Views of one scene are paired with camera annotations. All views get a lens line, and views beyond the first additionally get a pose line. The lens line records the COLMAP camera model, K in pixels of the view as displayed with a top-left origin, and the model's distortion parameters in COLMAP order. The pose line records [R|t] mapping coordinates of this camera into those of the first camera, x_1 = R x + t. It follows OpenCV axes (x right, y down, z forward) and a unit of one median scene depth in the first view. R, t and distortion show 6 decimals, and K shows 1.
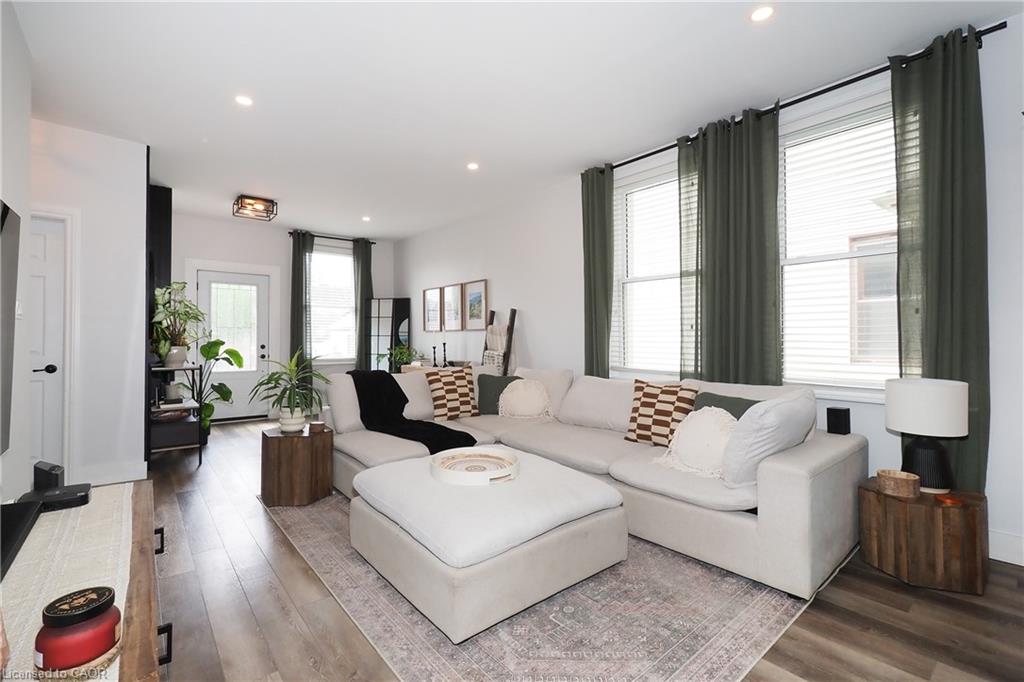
lens RADIAL K [[442.9, 0, 496.1], [0, 442.9, 339.4], [0, 0, 1]] dist [-0.002428, -0.000271]
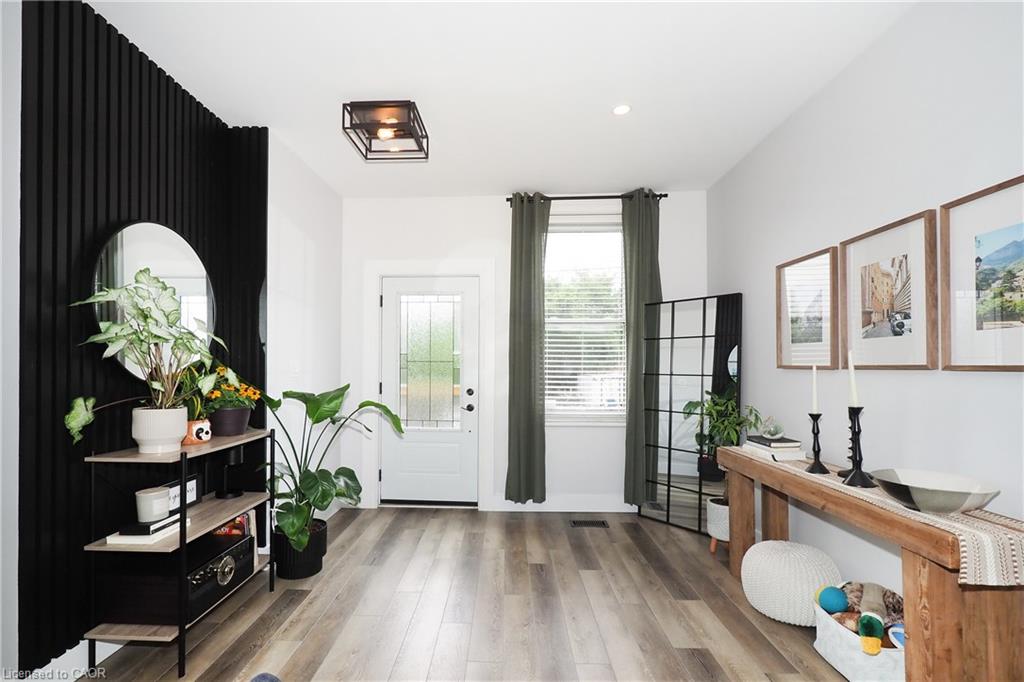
lens RADIAL K [[444.6, 0, 482.1], [0, 444.6, 359.7], [0, 0, 1]] dist [0.000509, -0.000423]
pose [[0.733603, -0.005203, -0.679558, -0.091163], [-0.007003, 0.999860, -0.015216, -0.019297], [0.679542, 0.015922, 0.733464, 0.548336]]
